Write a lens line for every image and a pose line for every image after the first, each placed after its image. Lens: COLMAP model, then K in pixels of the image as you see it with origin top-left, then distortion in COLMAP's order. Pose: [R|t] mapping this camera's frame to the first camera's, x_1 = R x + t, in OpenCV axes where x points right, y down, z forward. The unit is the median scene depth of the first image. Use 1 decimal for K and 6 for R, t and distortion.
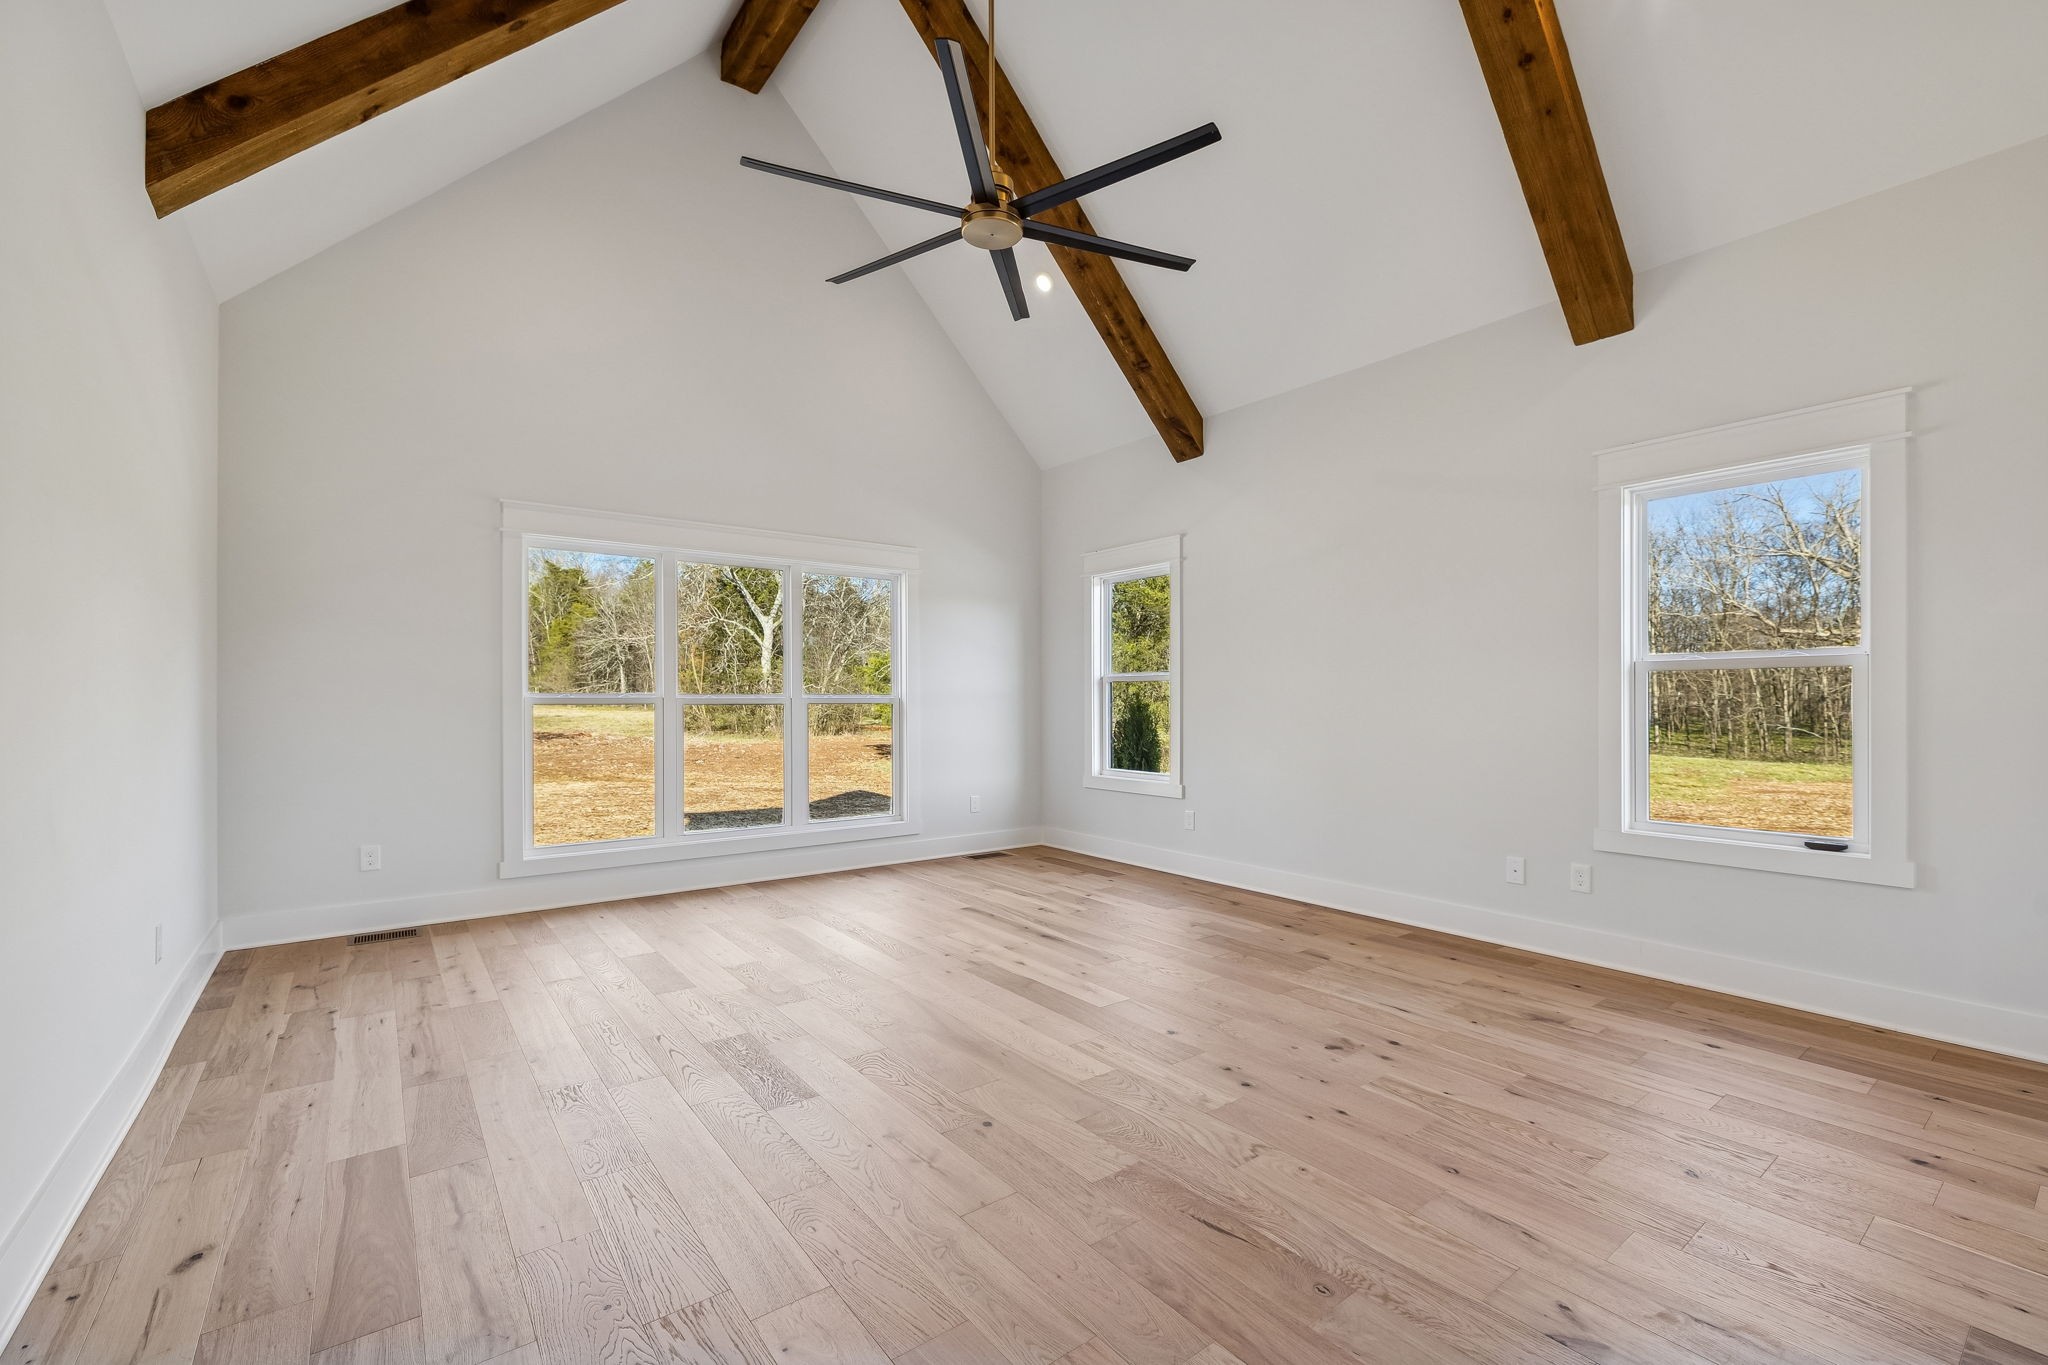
lens RADIAL K [[863.2, 0, 1019.2], [0, 863.2, 691.2], [0, 0, 1]] dist [0.001527, -0.000264]
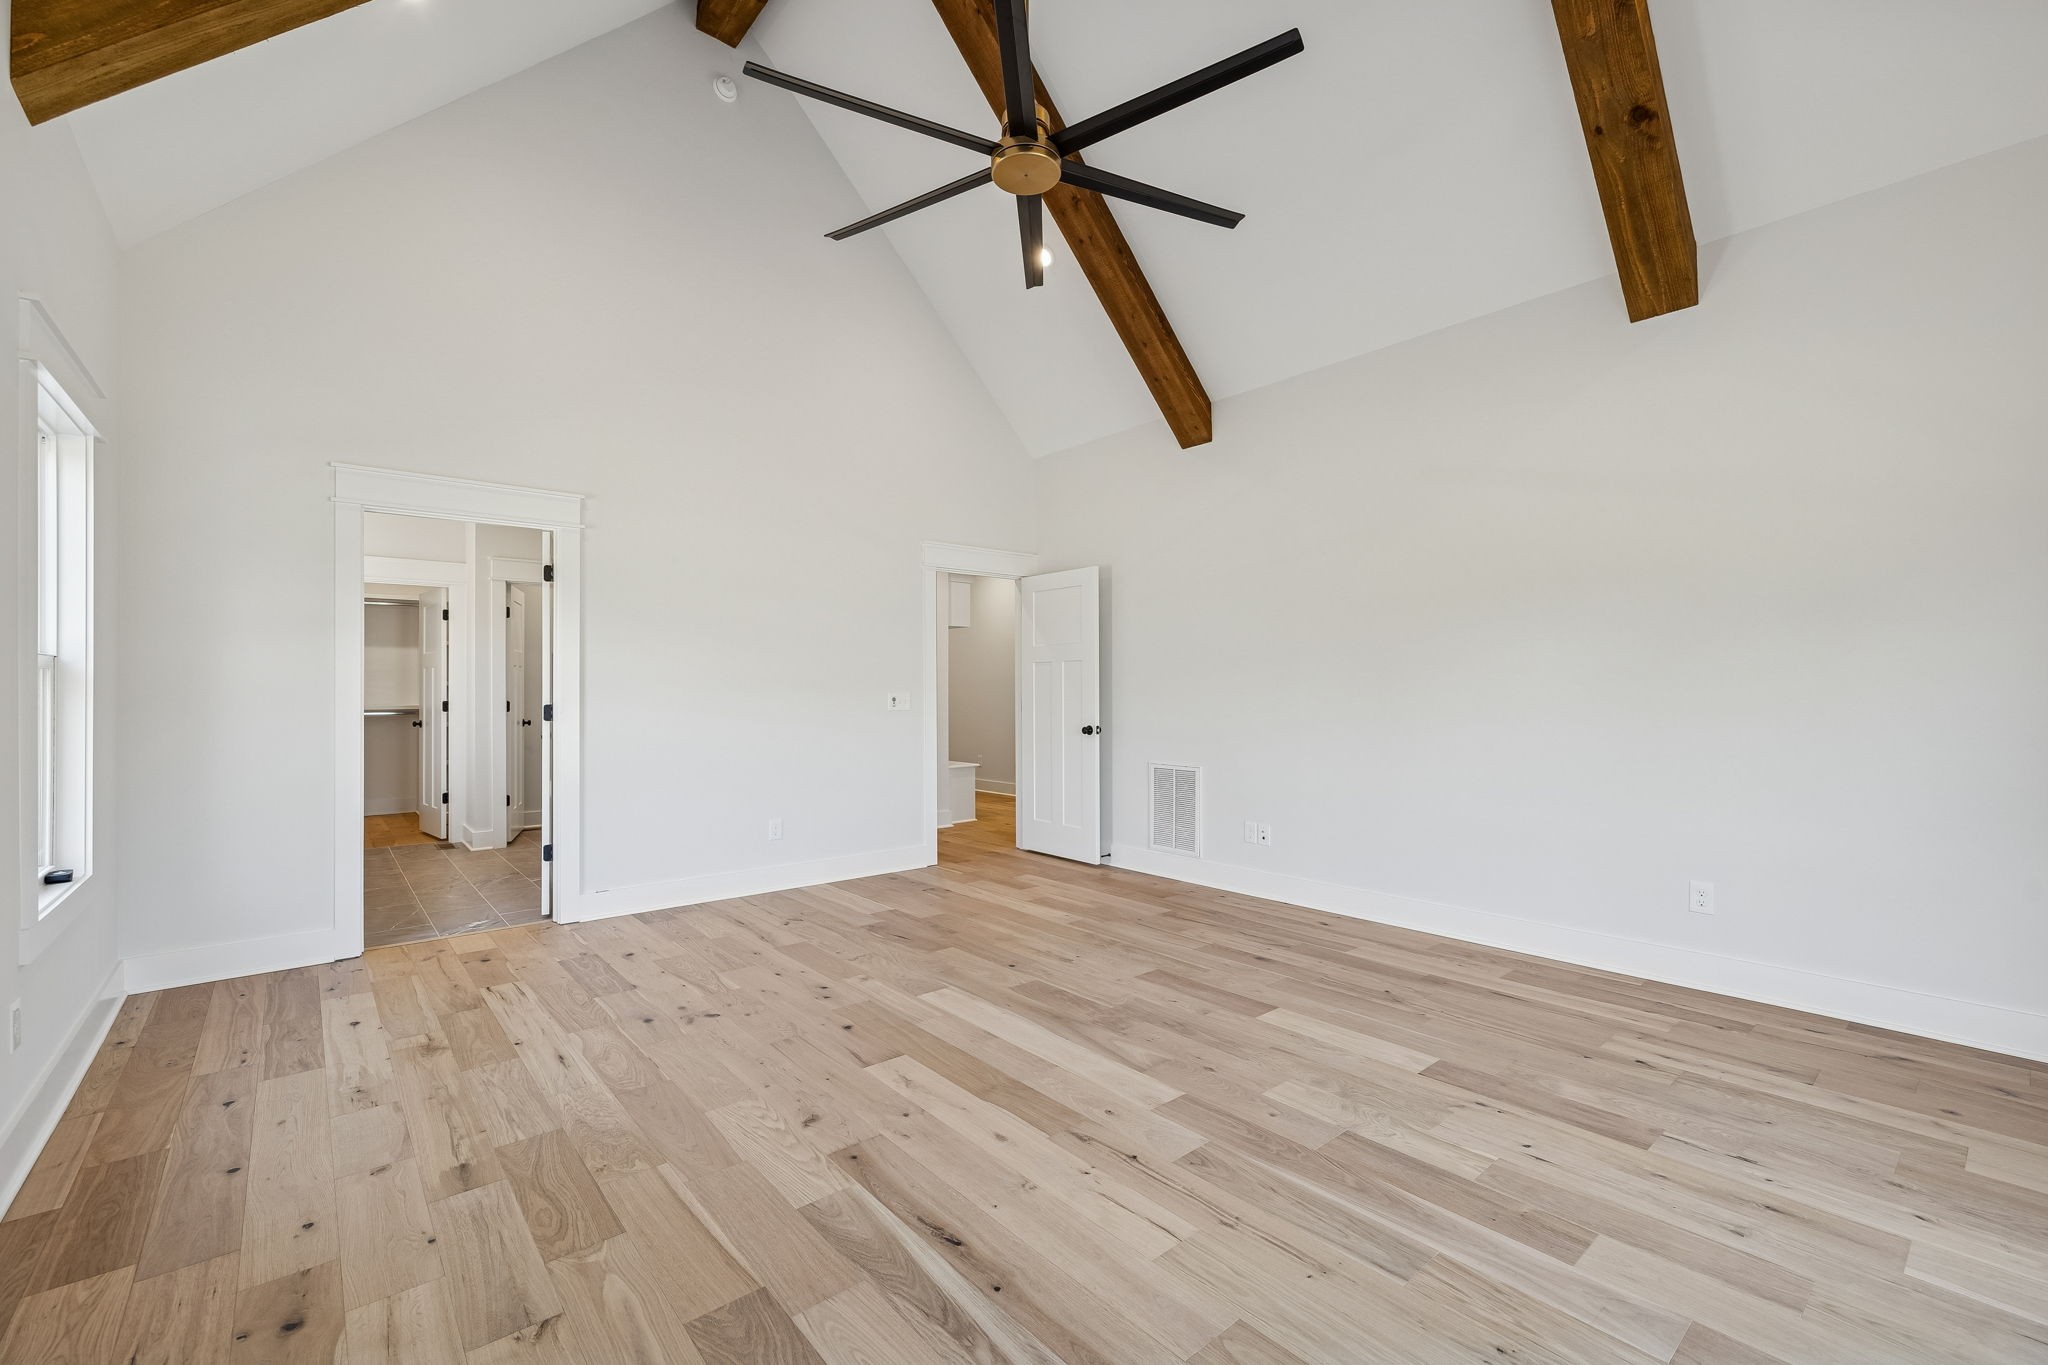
lens RADIAL K [[863.2, 0, 1019.2], [0, 863.2, 691.2], [0, 0, 1]] dist [0.001527, -0.000264]
pose [[-0.998608, 0.003297, -0.052652, 0.024832], [0.003586, 0.999979, -0.005390, 0.003203], [0.052633, -0.005572, -0.998598, 1.989266]]
